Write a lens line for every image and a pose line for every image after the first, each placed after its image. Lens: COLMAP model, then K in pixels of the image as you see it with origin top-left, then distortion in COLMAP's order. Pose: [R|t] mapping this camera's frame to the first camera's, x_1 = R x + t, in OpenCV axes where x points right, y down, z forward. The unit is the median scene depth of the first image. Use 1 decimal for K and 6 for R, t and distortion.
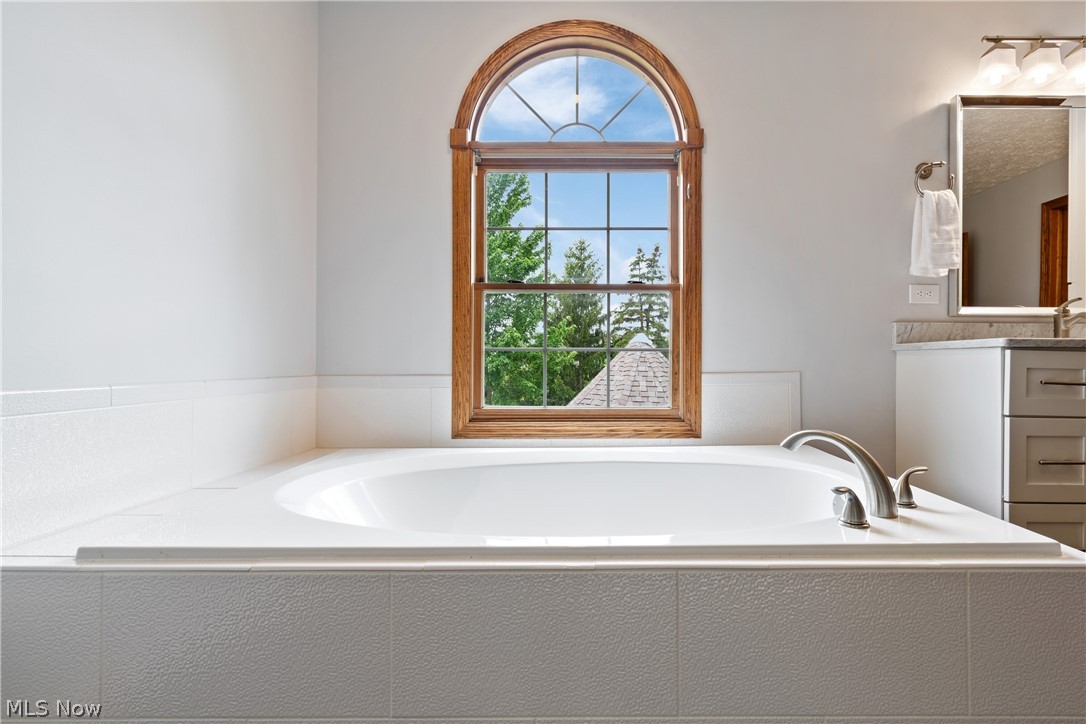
lens RADIAL K [[500.9, 0, 551.4], [0, 500.9, 358.5], [0, 0, 1]] dist [0.002901, -0.004819]
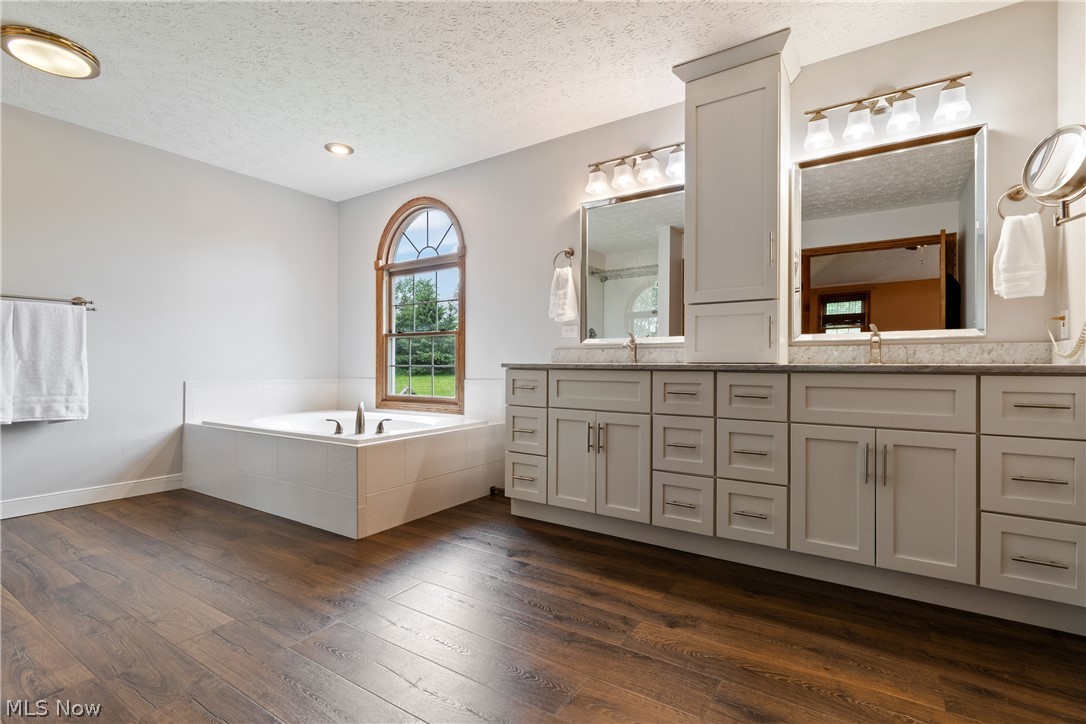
lens RADIAL K [[500.9, 0, 537.3], [0, 500.9, 360.9], [0, 0, 1]] dist [0.002901, -0.004819]
pose [[0.835022, -0.006715, -0.550176, 1.526793], [0.011019, 0.999929, 0.004519, -0.042837], [0.550107, -0.009836, 0.835036, -0.383774]]
